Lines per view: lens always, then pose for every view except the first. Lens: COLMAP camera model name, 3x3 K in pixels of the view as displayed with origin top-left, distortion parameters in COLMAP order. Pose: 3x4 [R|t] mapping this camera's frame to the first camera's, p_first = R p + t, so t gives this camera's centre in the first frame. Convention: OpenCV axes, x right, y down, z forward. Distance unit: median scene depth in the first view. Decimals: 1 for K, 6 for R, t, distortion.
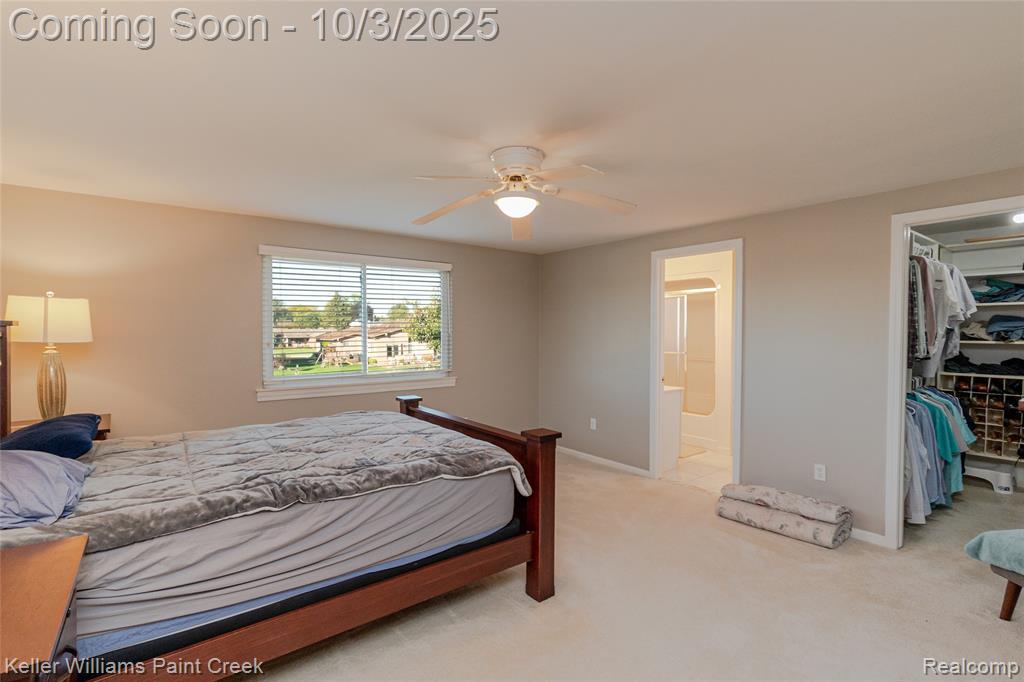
lens RADIAL K [[454.6, 0, 512.1], [0, 454.6, 344.8], [0, 0, 1]] dist [0.002223, 0.000107]
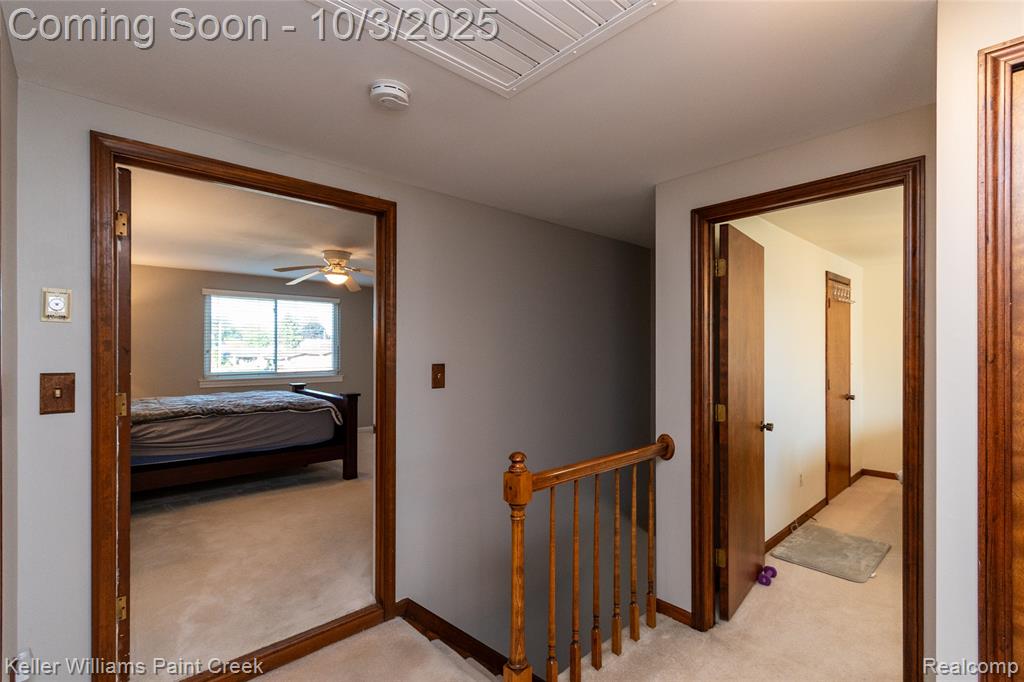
lens RADIAL K [[454.6, 0, 512.1], [0, 454.6, 344.8], [0, 0, 1]] dist [0.002223, 0.000107]
pose [[0.996522, -0.002504, 0.083287, 0.601138], [0.005965, 0.999127, -0.041340, 0.070759], [-0.083110, 0.041693, 0.995668, -1.021434]]
